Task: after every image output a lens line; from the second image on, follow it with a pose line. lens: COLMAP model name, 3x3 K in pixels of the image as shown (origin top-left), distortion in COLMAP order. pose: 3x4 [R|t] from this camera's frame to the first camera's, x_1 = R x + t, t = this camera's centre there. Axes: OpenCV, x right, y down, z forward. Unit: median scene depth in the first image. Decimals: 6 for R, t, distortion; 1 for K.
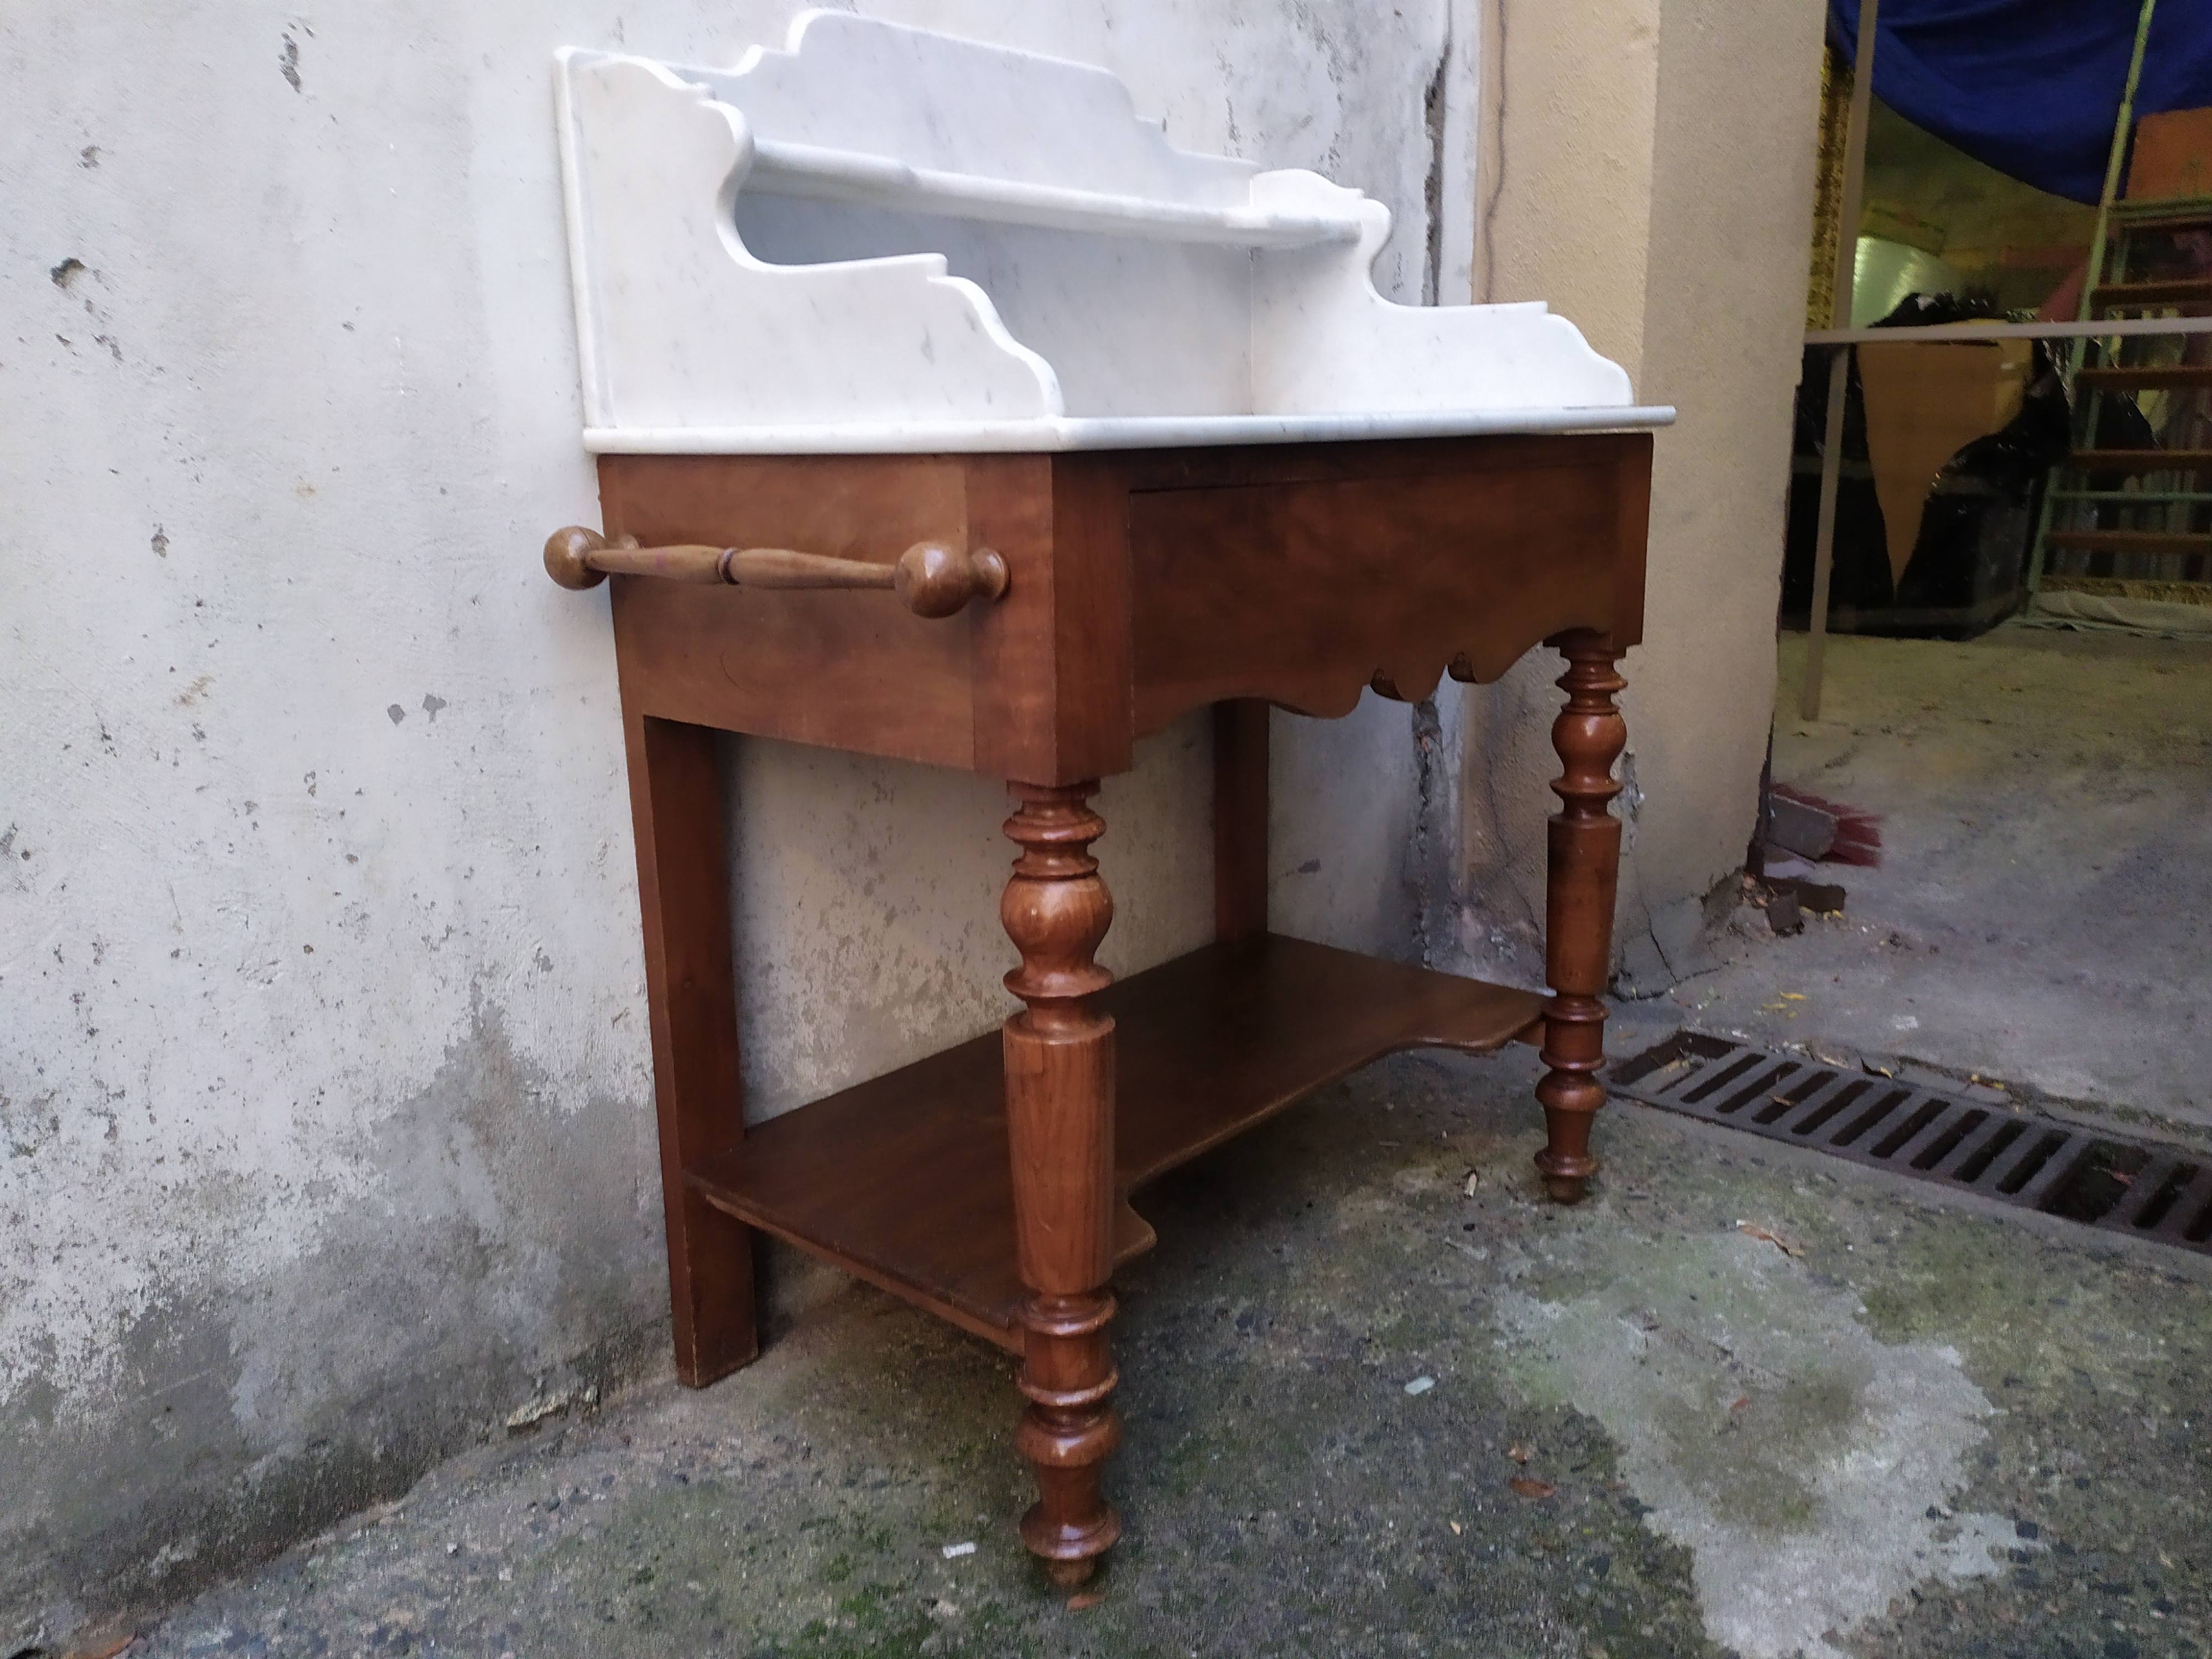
lens RADIAL K [[1700.1, 0, 1118.7], [0, 1700.1, 820.4], [0, 0, 1]] dist [0.054036, -0.075358]
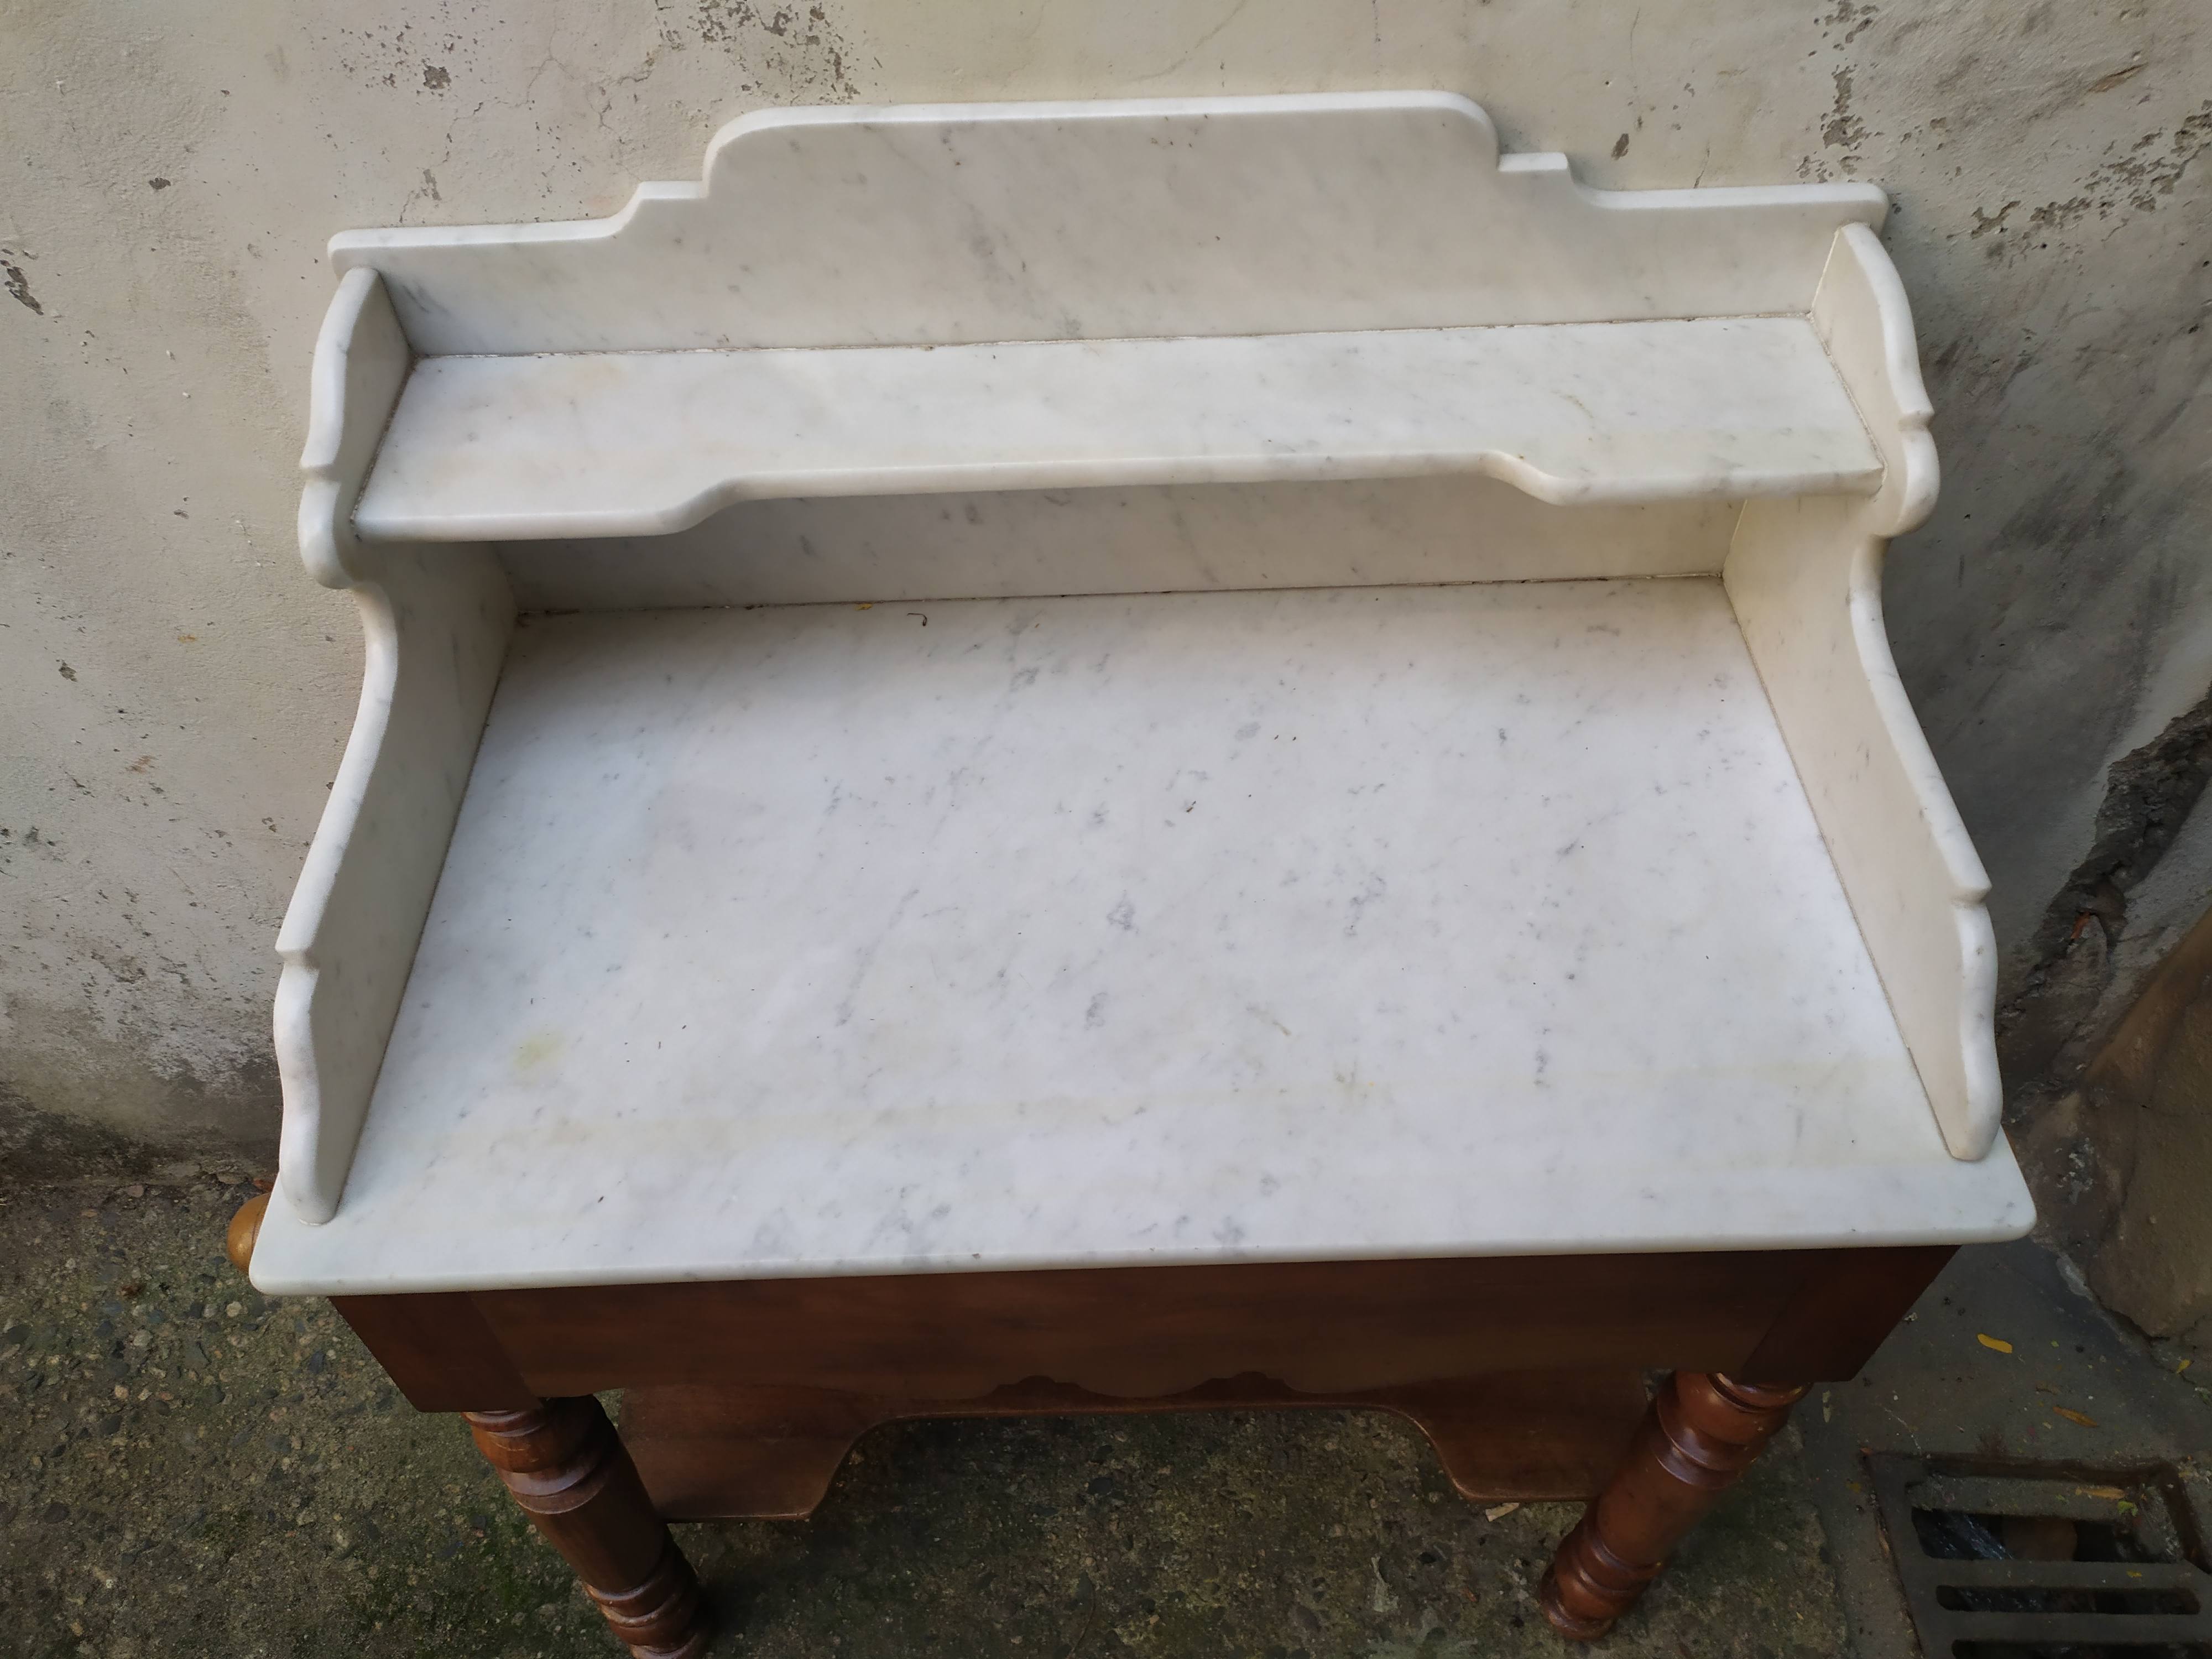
lens RADIAL K [[1646.3, 0, 1094.1], [0, 1646.3, 826.7], [0, 0, 1]] dist [0.032294, -0.021297]
pose [[0.664558, 0.571095, -0.481885, 0.316772], [-0.164856, 0.741053, 0.650894, -0.619361], [0.728824, -0.353116, 0.586621, 0.564873]]
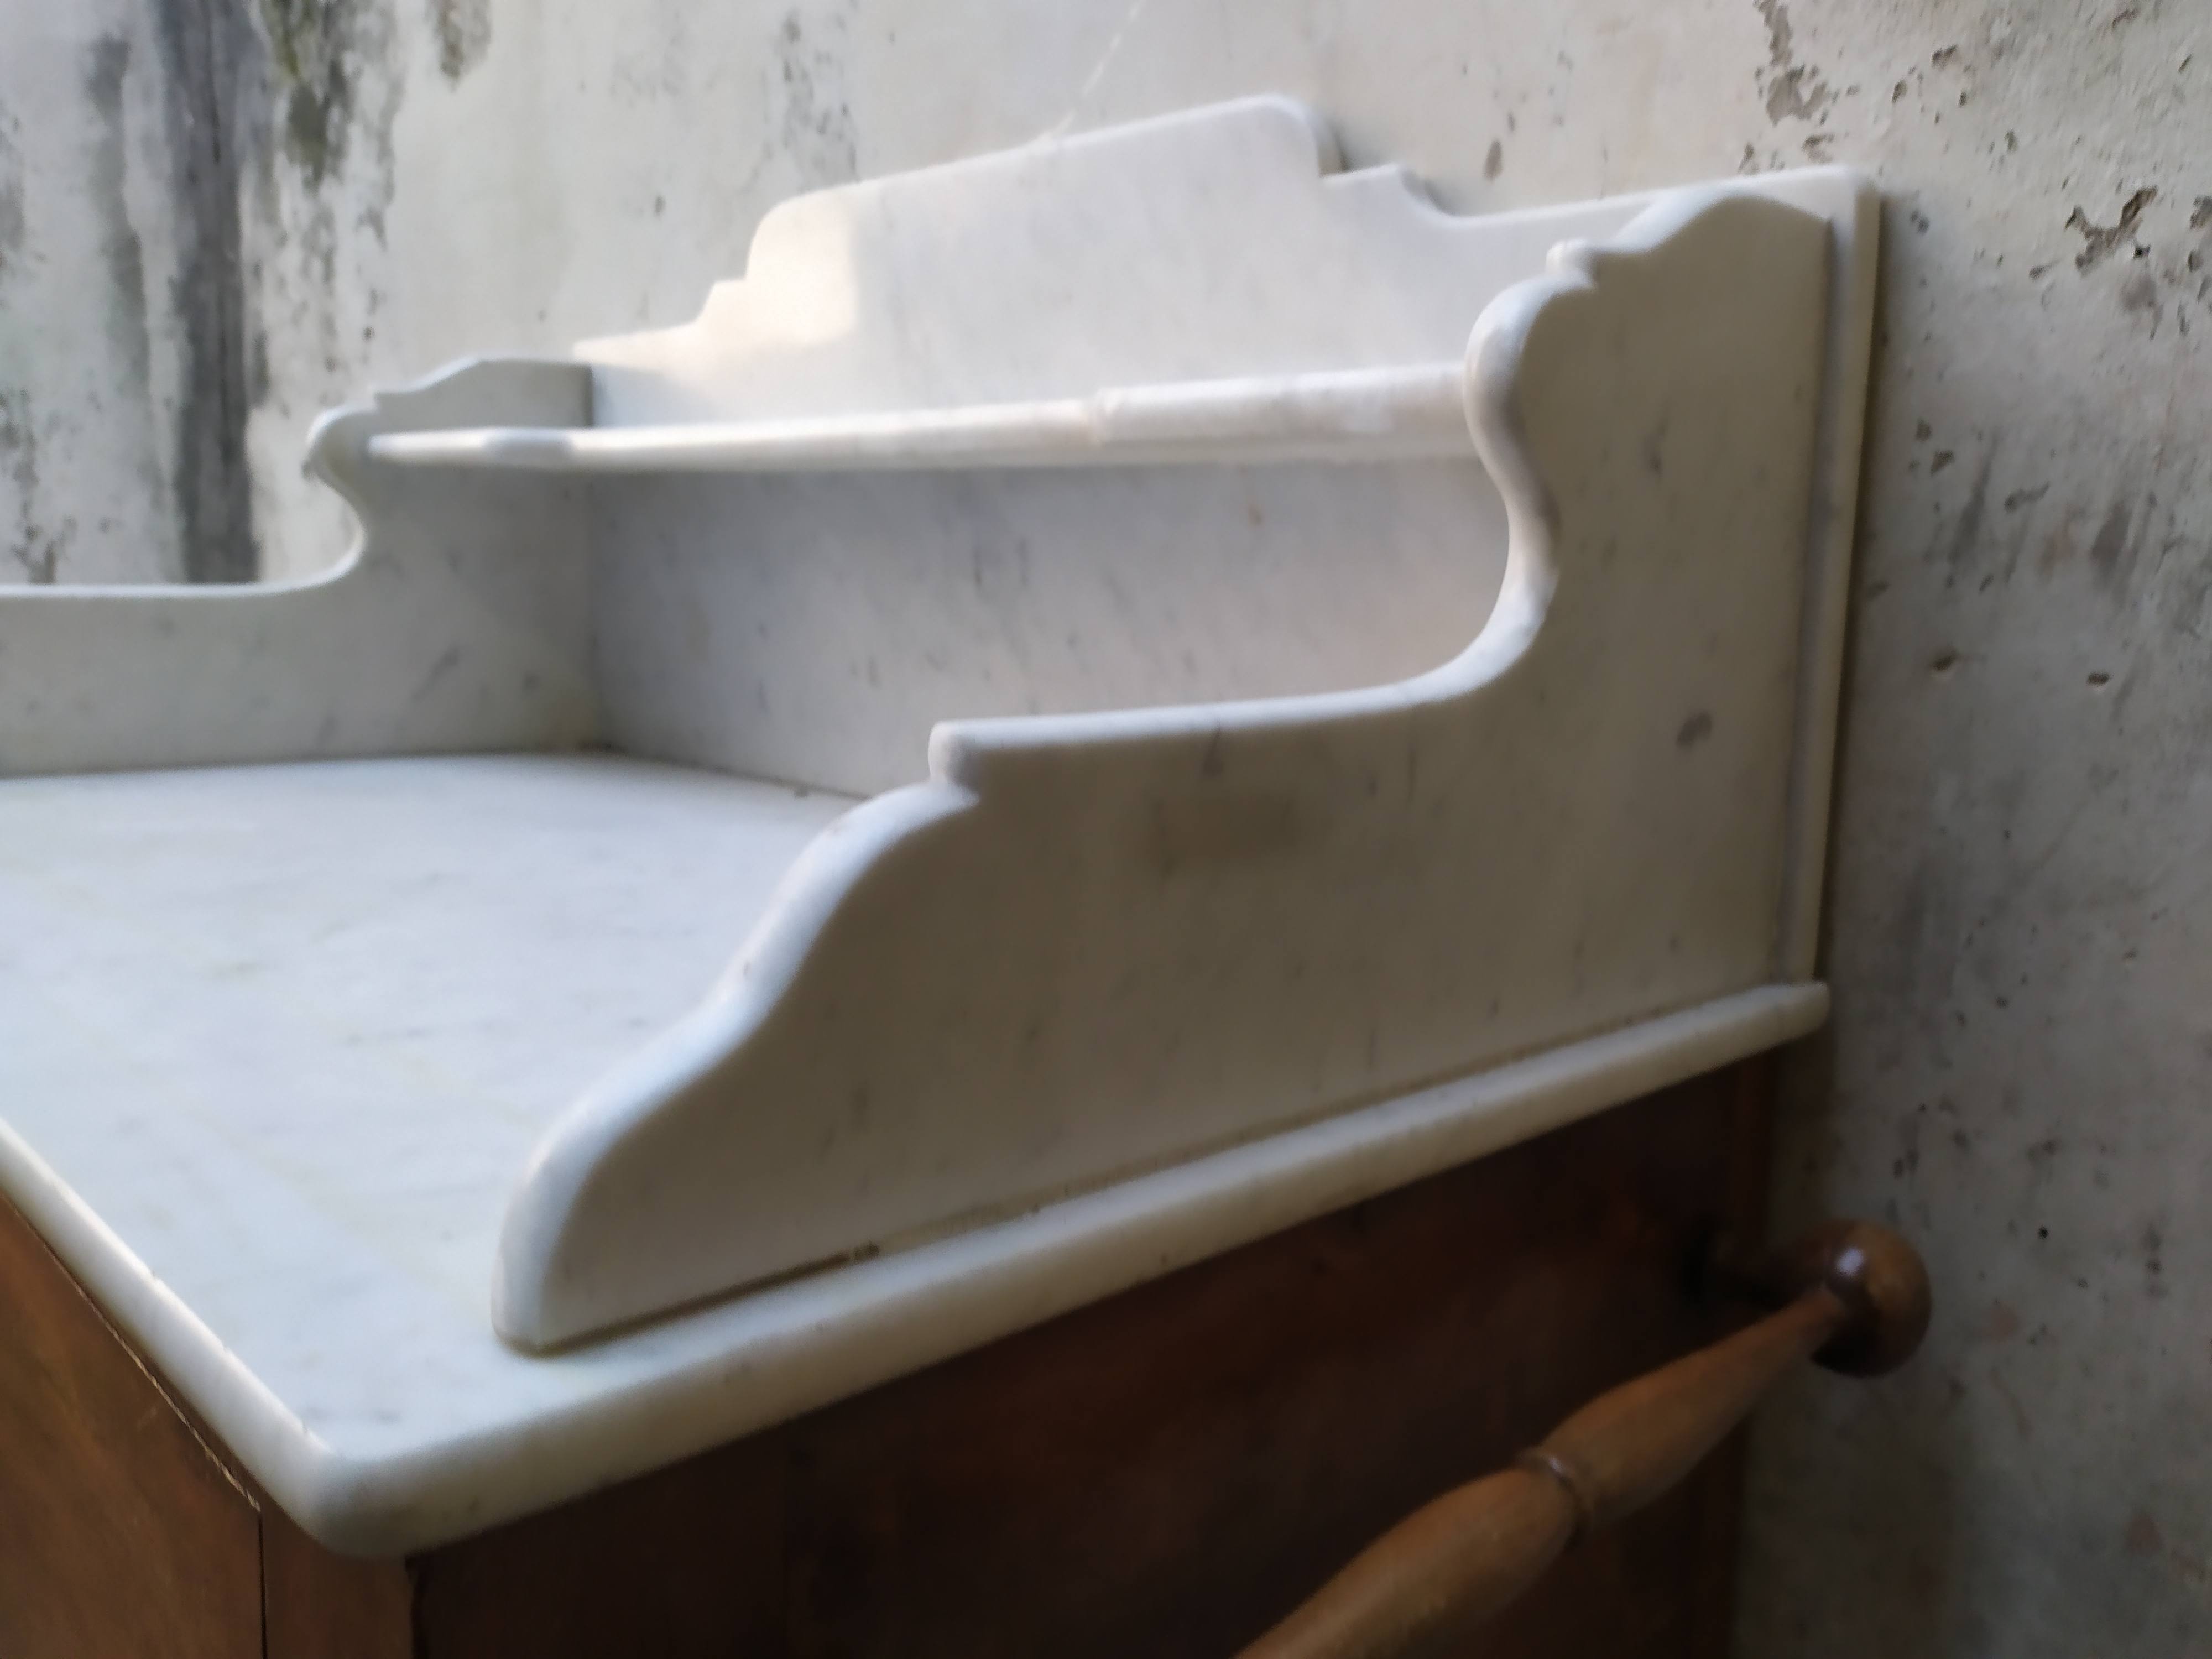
lens RADIAL K [[1700.1, 0, 1126.5], [0, 1700.1, 812.2], [0, 0, 1]] dist [0.054036, -0.075358]
pose [[-0.085405, 0.161451, -0.983178, 0.472679], [-0.258319, 0.949454, 0.178352, -0.352580], [0.962277, 0.269206, -0.039382, 1.085189]]
